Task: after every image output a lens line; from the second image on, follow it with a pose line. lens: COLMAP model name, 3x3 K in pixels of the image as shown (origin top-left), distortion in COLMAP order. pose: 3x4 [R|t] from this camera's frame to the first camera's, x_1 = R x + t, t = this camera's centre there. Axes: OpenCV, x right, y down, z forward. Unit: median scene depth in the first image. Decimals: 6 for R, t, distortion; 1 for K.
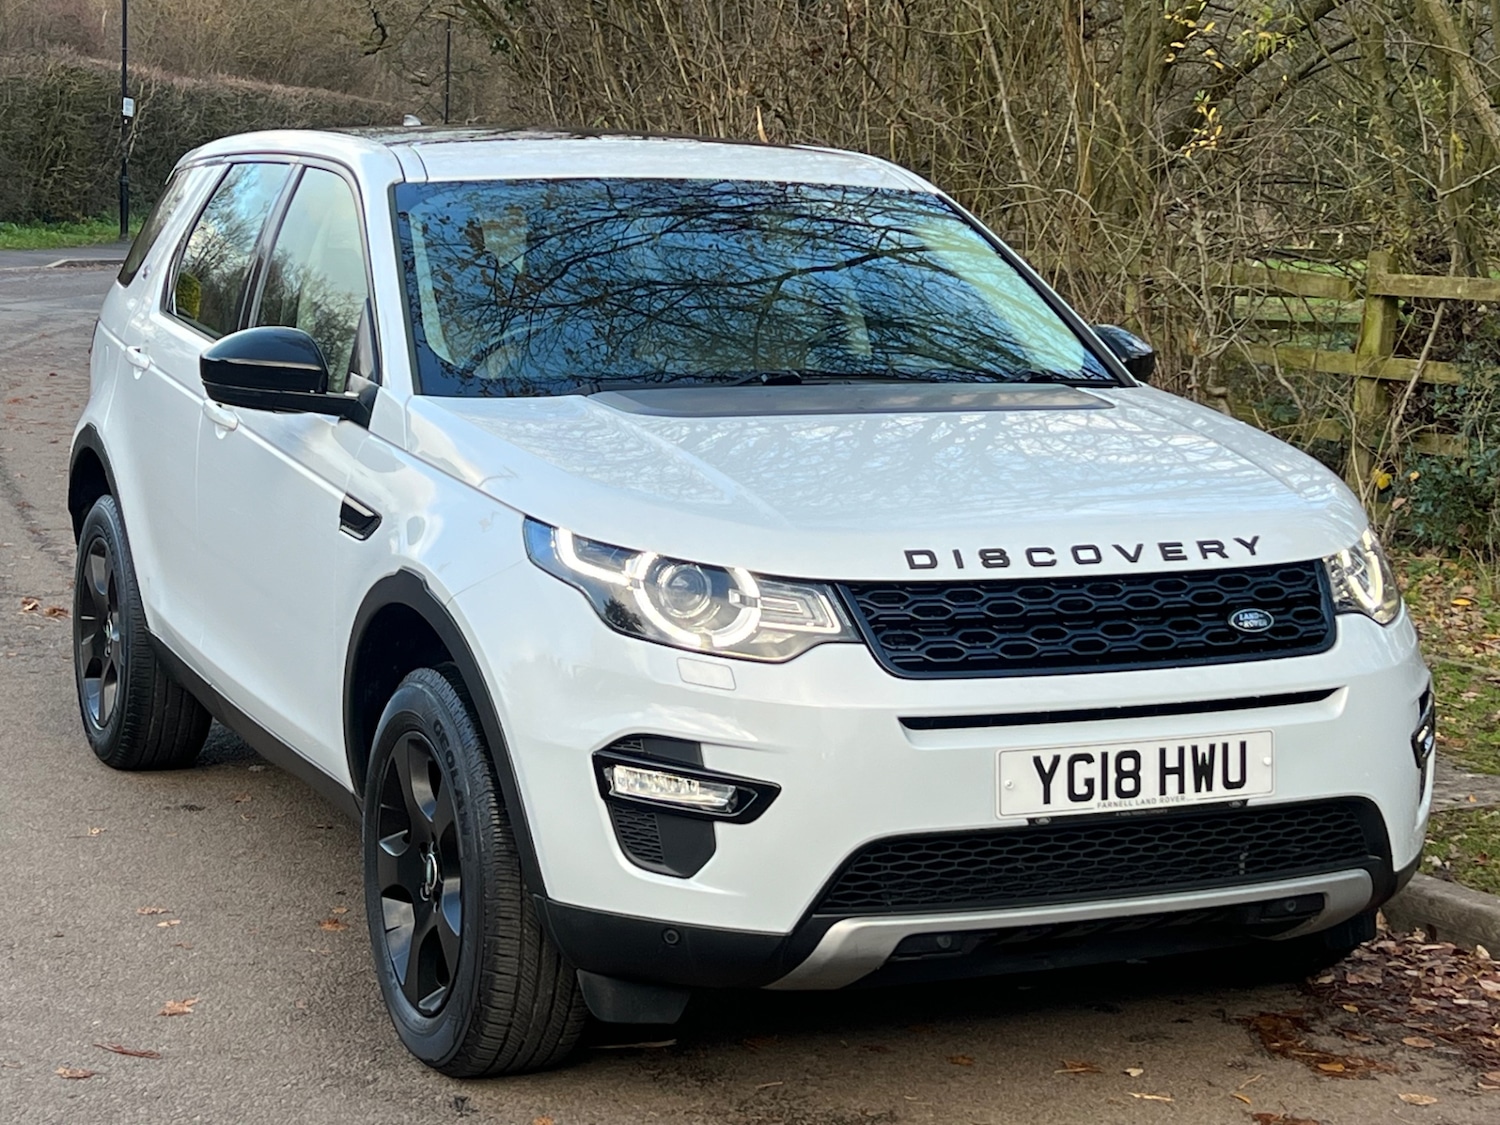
lens RADIAL K [[2533.2, 0, 763.3], [0, 2533.2, 556.5], [0, 0, 1]] dist [0.157643, 0.000000]
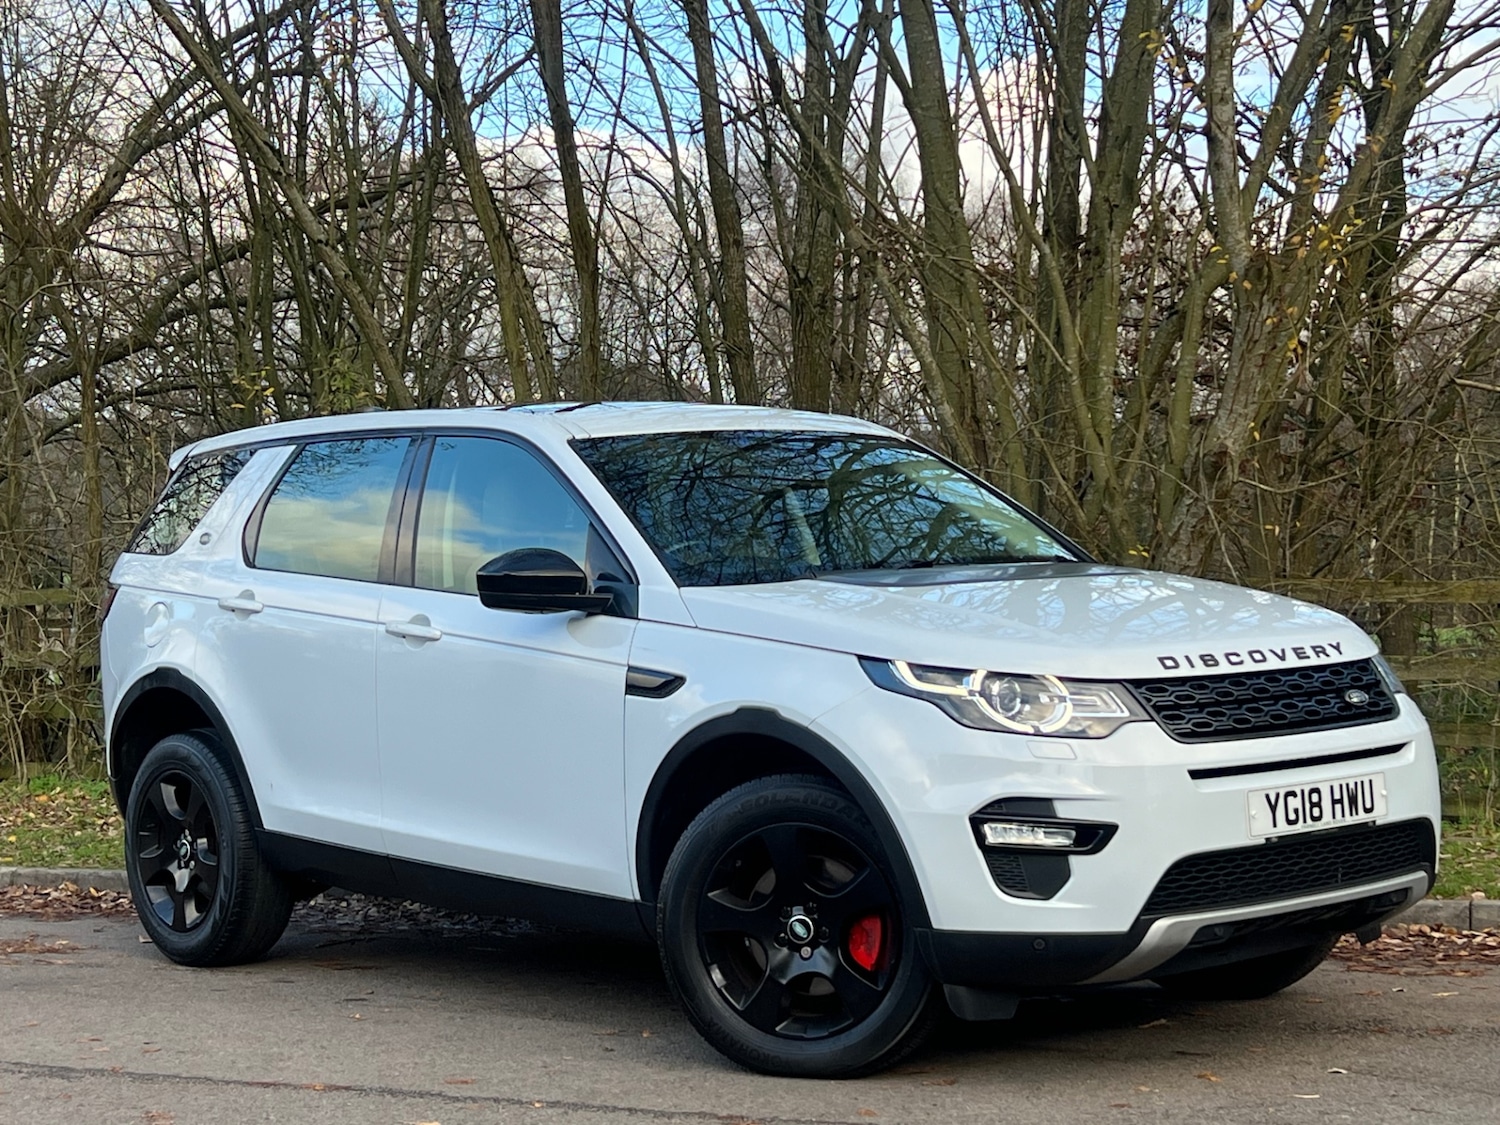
lens RADIAL K [[2262.8, 0, 739.6], [0, 2262.8, 565.6], [0, 0, 1]] dist [0.116021, 0.000000]
pose [[0.960802, -0.046109, 0.273373, -0.503320], [0.078652, 0.990892, -0.109298, 0.066078], [-0.265843, 0.126515, 0.955678, -0.154919]]
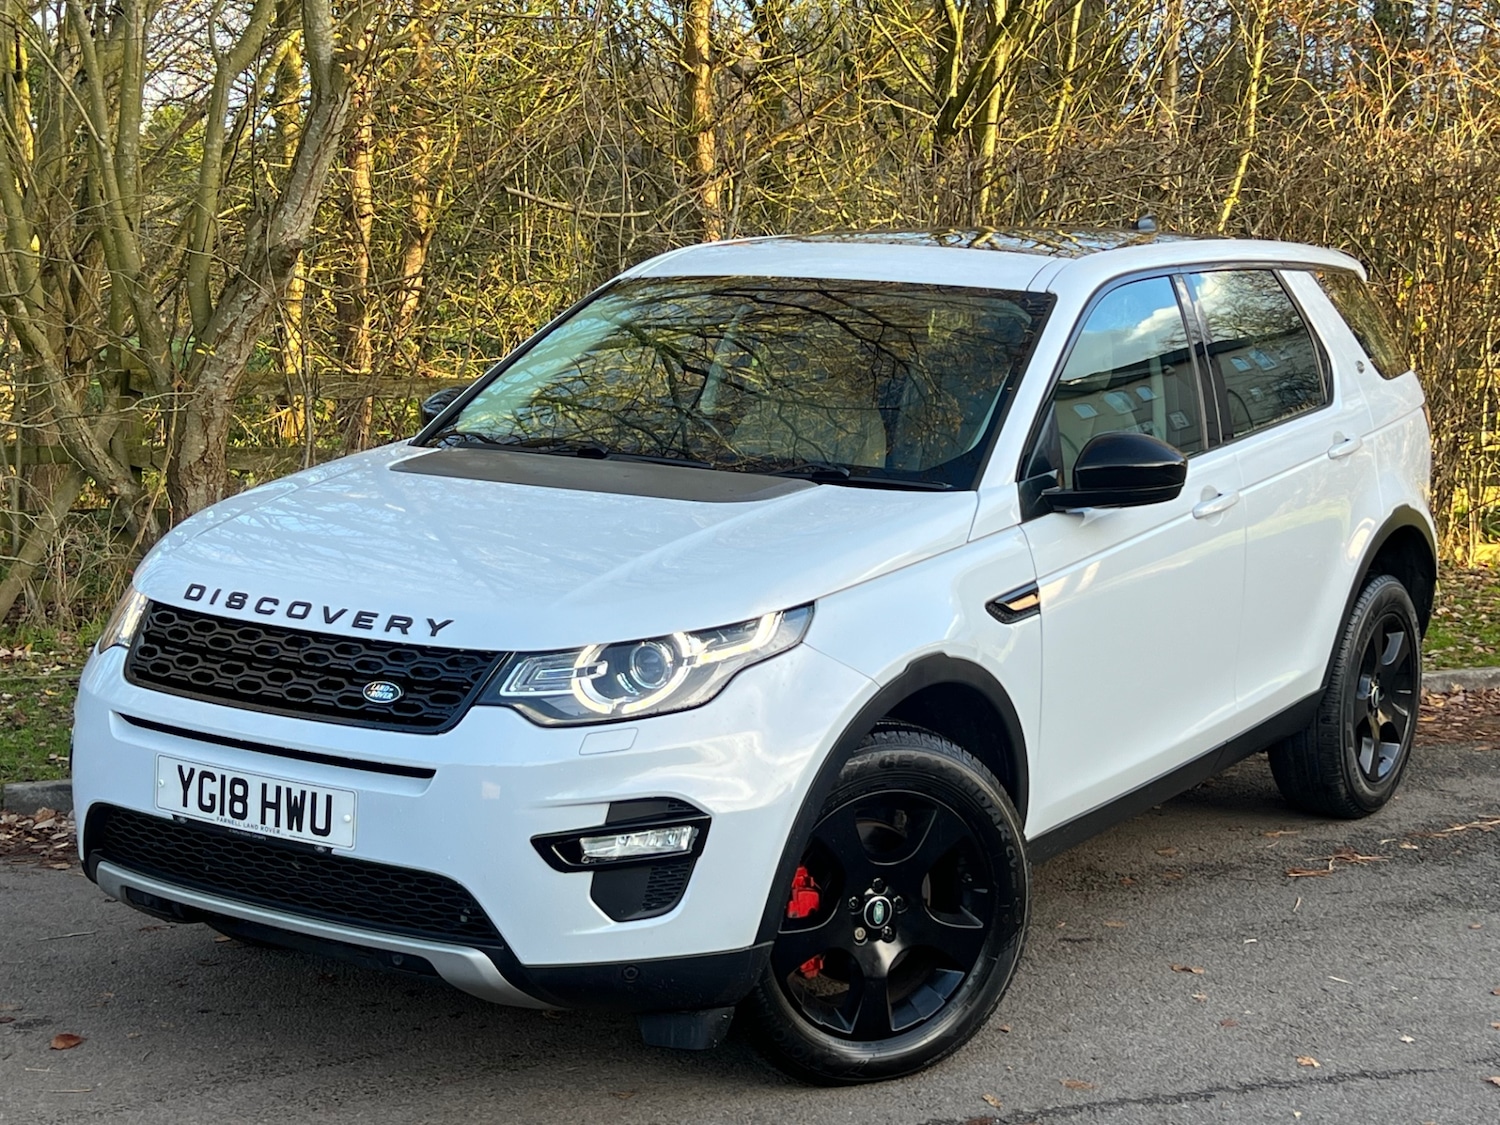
lens RADIAL K [[2533.2, 0, 797.0], [0, 2533.2, 579.5], [0, 0, 1]] dist [0.157643, 0.000000]
pose [[0.537905, 0.119925, -0.834432, 1.216025], [-0.124896, 0.990243, 0.061806, -0.114579], [0.833702, 0.070971, 0.547635, 0.557455]]
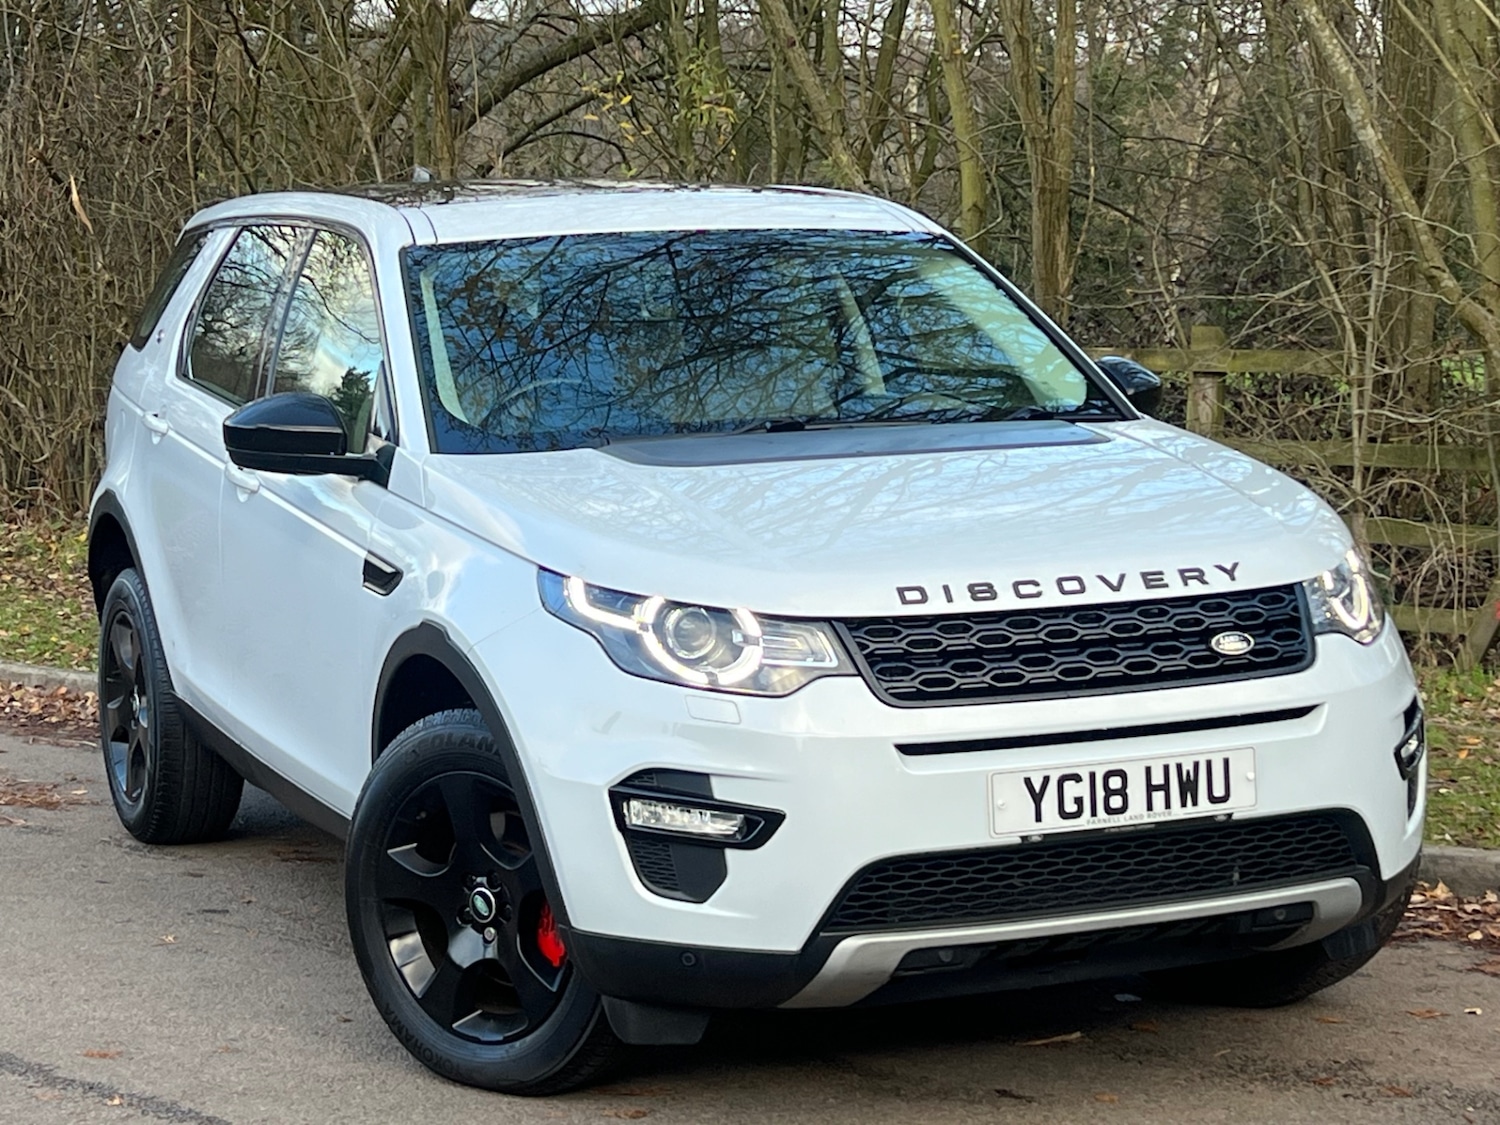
lens RADIAL K [[2804.5, 0, 757.7], [0, 2804.5, 565.3], [0, 0, 1]] dist [0.169267, 0.000000]
pose [[0.999192, -0.033897, -0.021606, 0.022906], [0.033600, 0.999338, -0.013932, 0.002725], [0.022063, 0.013195, 0.999669, -0.169800]]
